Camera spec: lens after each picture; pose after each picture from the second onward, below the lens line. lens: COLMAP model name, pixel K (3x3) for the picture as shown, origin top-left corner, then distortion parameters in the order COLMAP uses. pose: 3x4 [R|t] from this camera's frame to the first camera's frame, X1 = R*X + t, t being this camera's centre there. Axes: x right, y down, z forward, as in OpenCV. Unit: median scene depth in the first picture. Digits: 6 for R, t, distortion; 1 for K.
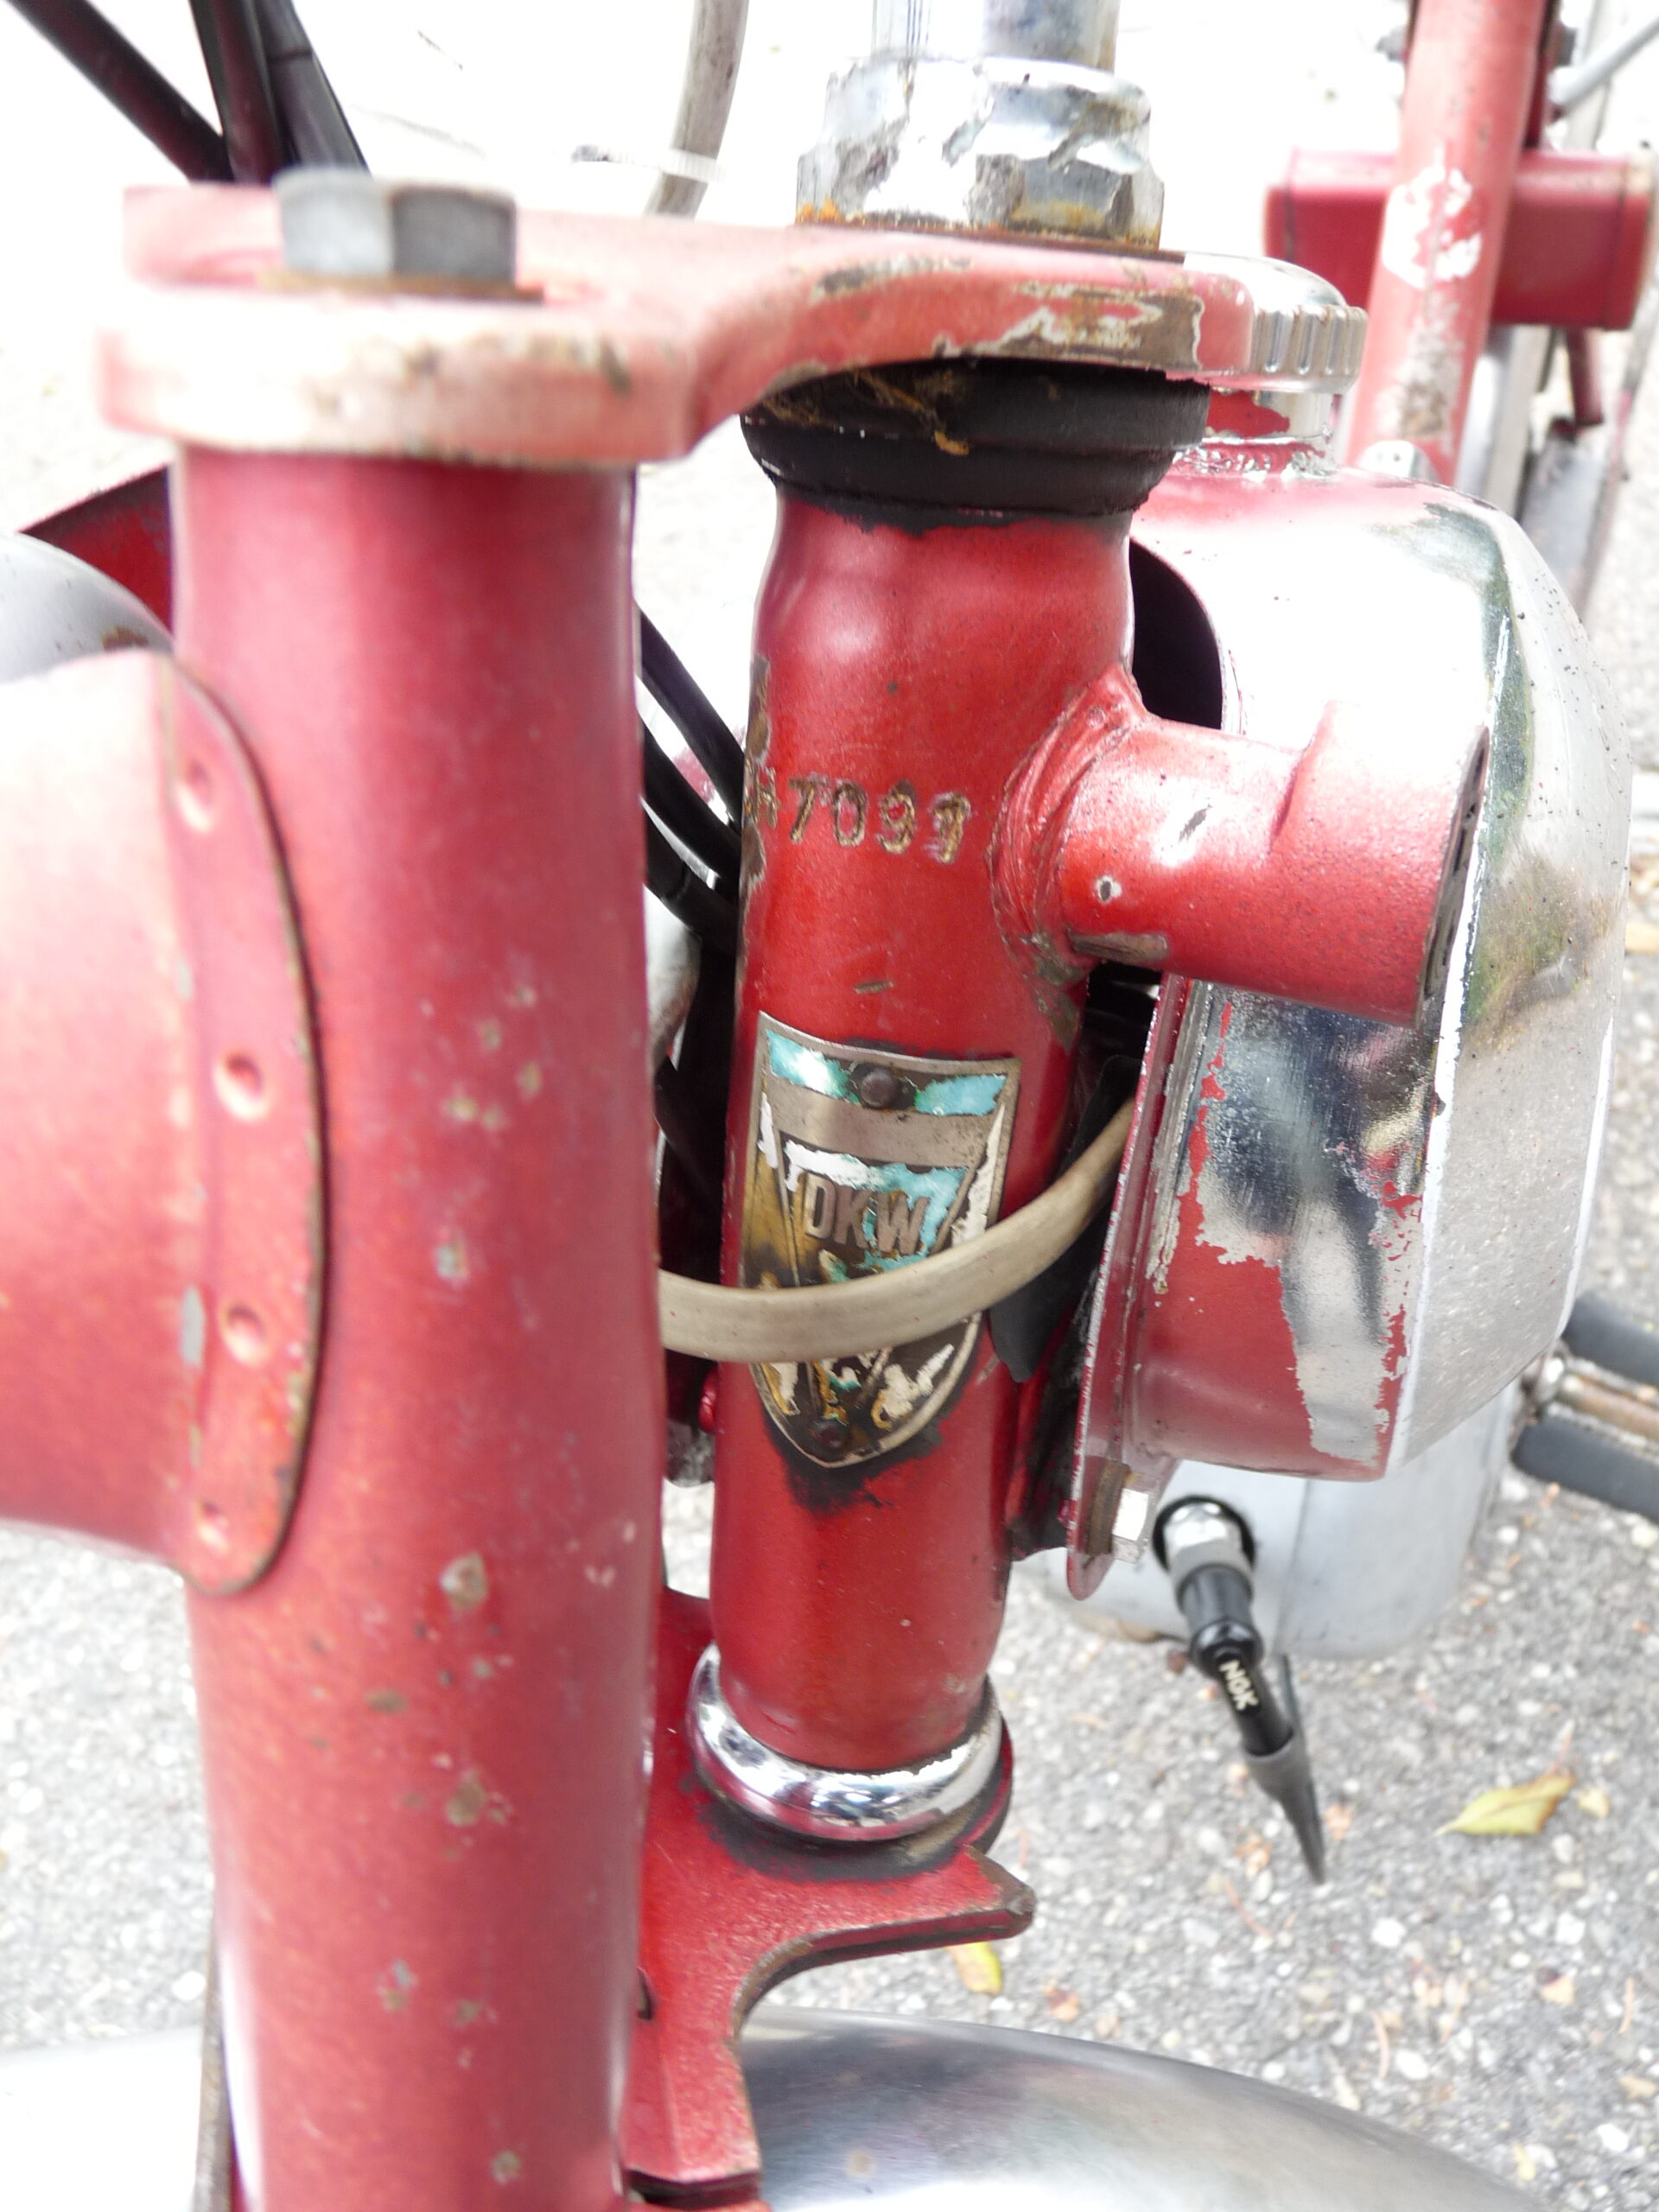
lens RADIAL K [[1818.5, 0, 840.2], [0, 1818.5, 1111.2], [0, 0, 1]] dist [-0.027971, 0.000516]
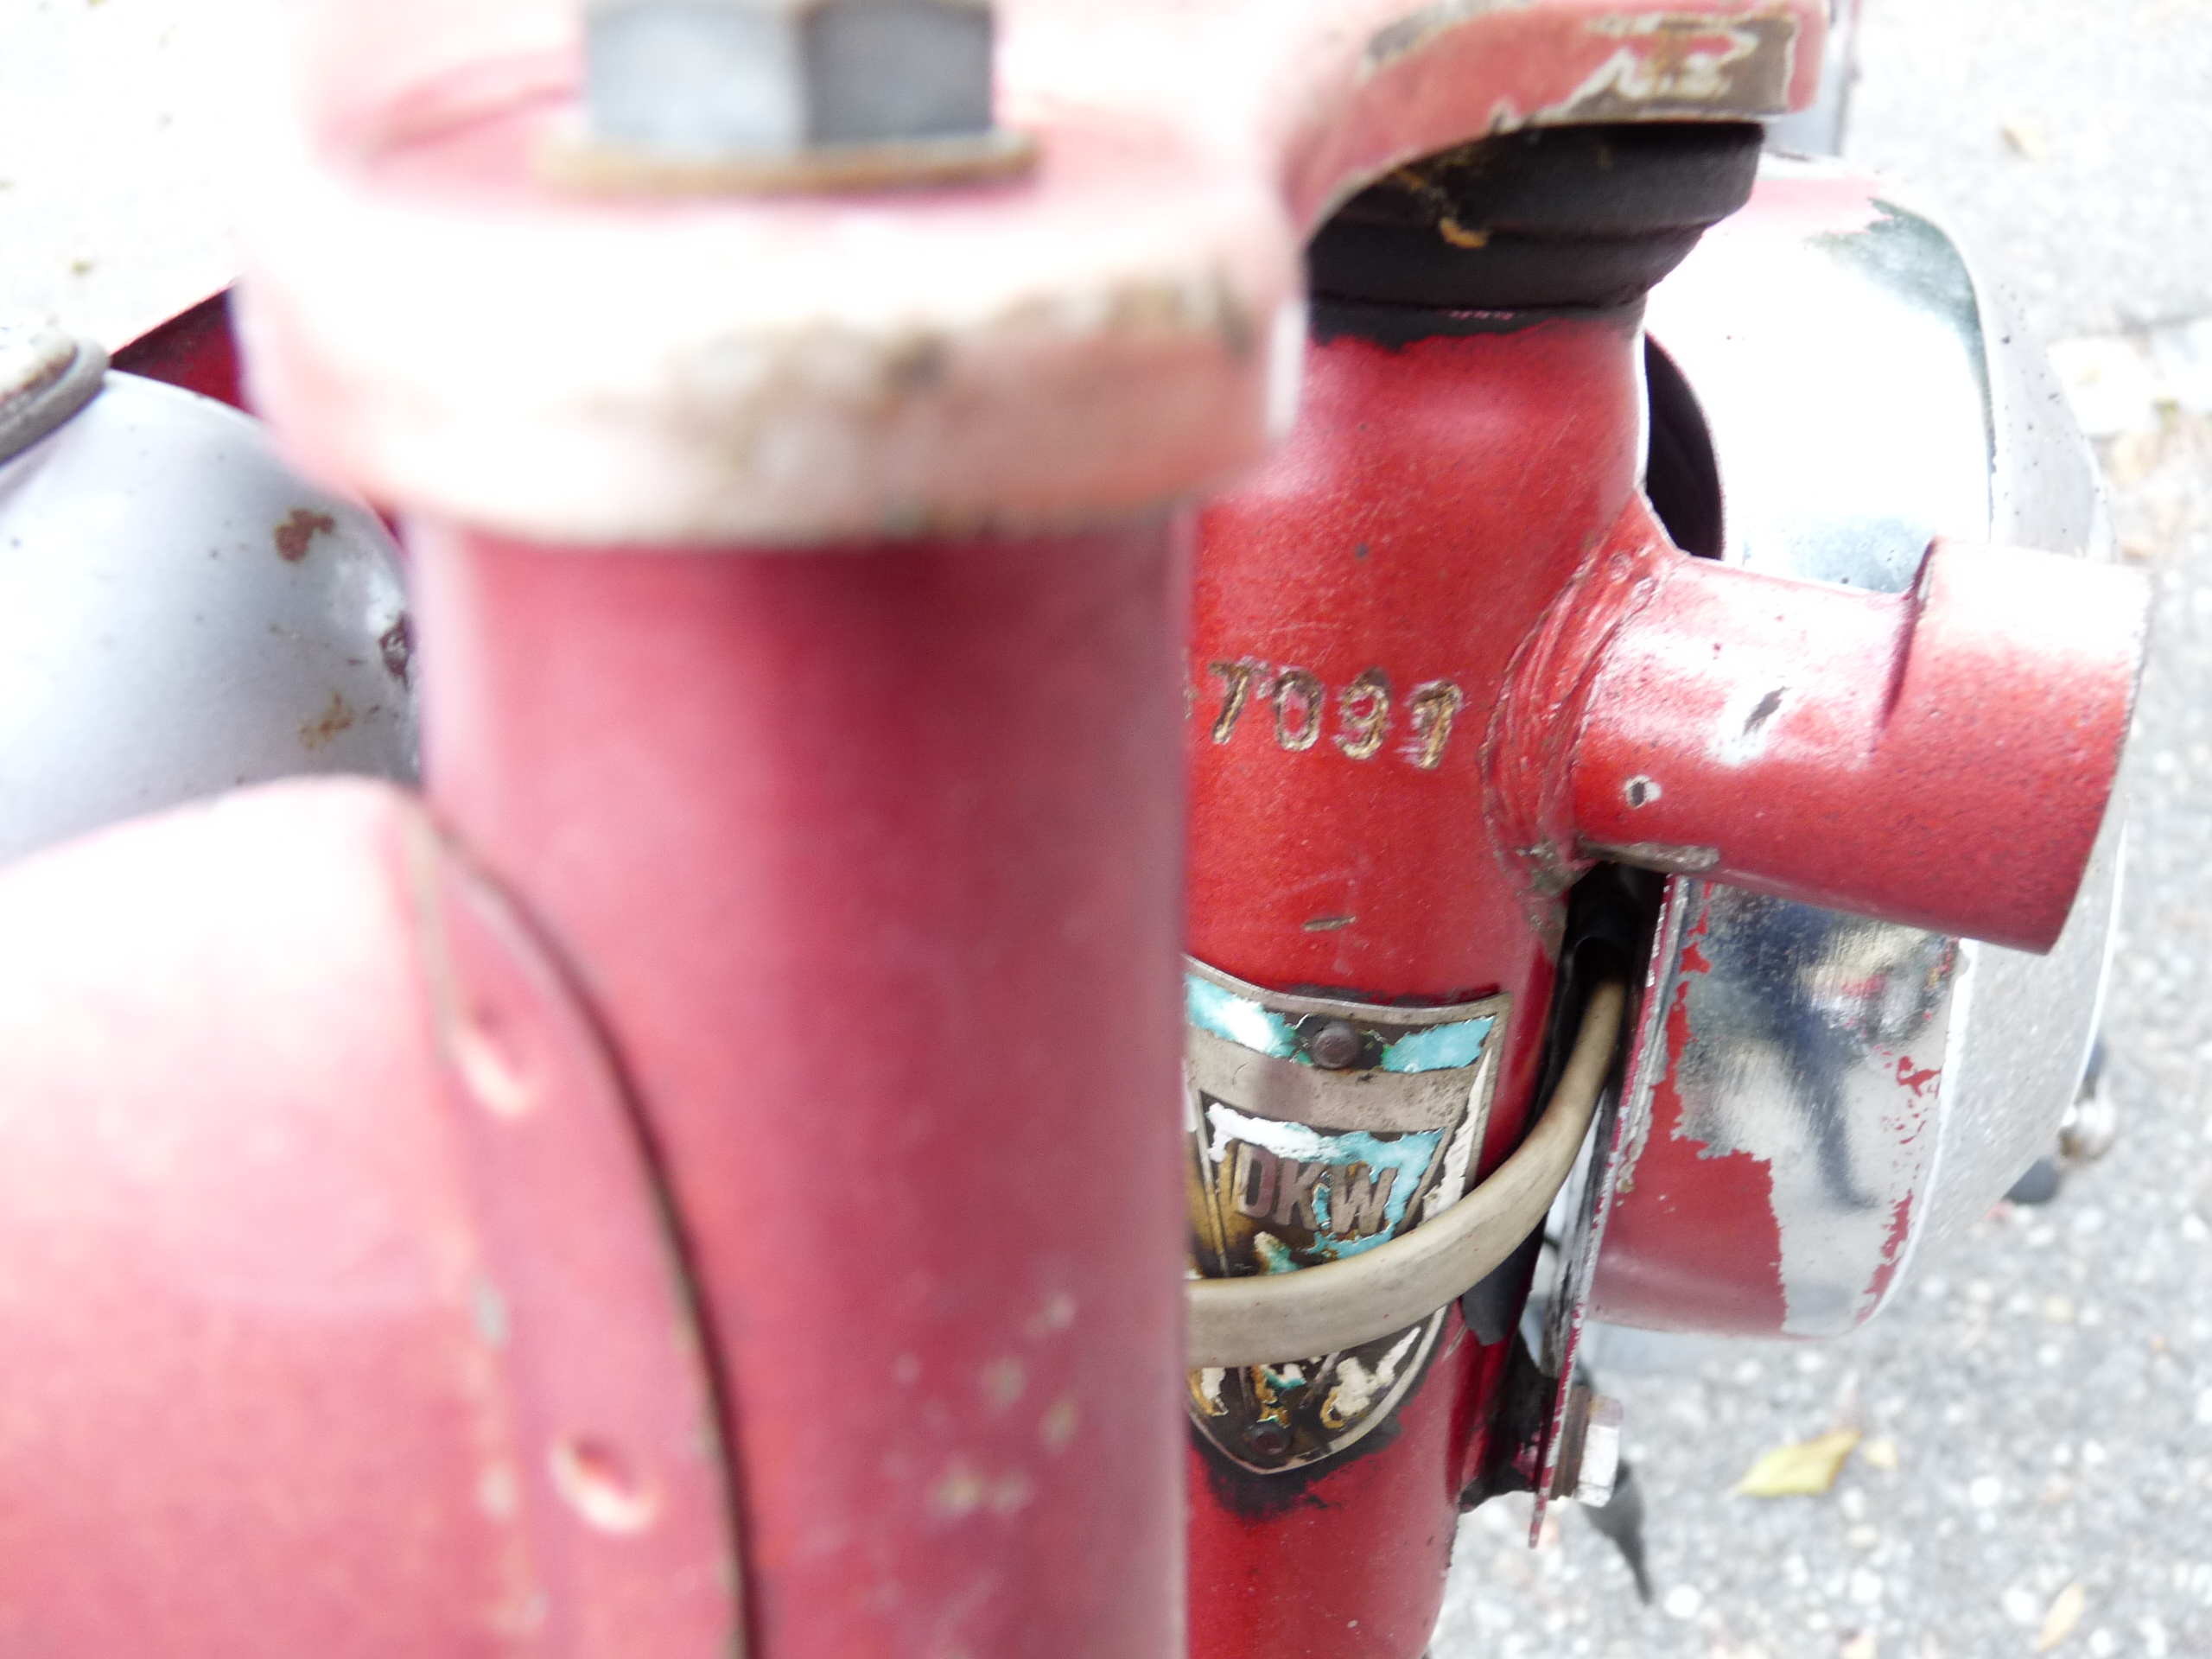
lens RADIAL K [[1817.4, 0, 1106.0], [0, 1817.4, 829.5], [0, 0, 1]] dist [-0.039605, -0.006457]
pose [[0.997512, -0.057896, 0.040214, -0.101066], [0.055536, 0.996799, 0.057512, -0.152432], [-0.043415, -0.055135, 0.997535, 0.235377]]
